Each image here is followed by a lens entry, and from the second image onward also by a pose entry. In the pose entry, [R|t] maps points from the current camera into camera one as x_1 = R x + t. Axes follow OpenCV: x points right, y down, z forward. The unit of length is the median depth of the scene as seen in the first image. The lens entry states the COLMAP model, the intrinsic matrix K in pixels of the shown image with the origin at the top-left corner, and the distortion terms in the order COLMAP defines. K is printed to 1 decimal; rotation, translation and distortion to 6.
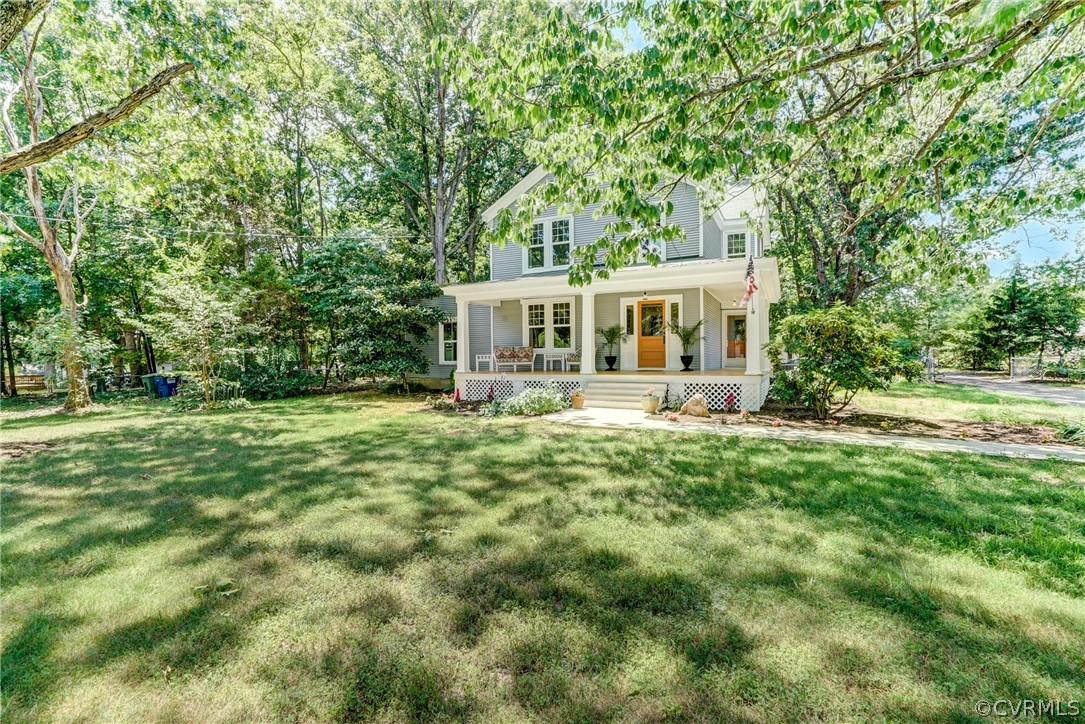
lens RADIAL K [[506.8, 0, 542.5], [0, 506.8, 362.0], [0, 0, 1]] dist [-0.015627, -0.000347]
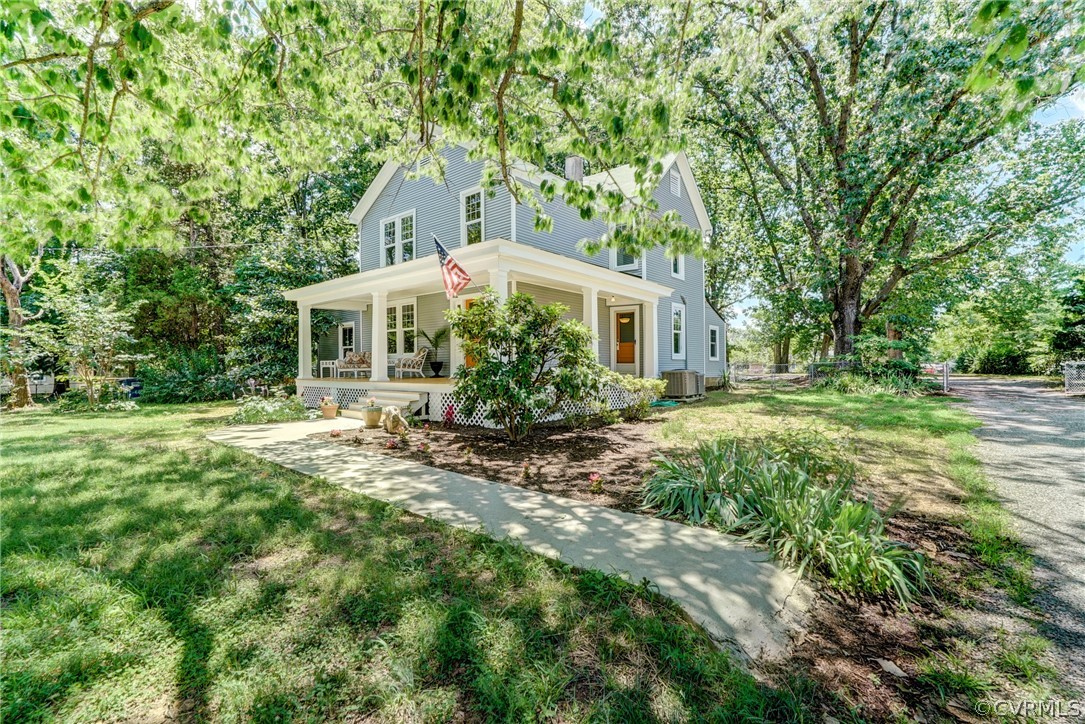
lens RADIAL K [[506.8, 0, 542.5], [0, 506.8, 362.0], [0, 0, 1]] dist [-0.015627, -0.000347]
pose [[0.970251, -0.000952, -0.242101, 0.515185], [-0.002348, 0.999908, -0.013341, 0.000350], [0.242091, 0.013513, 0.970159, 0.161904]]
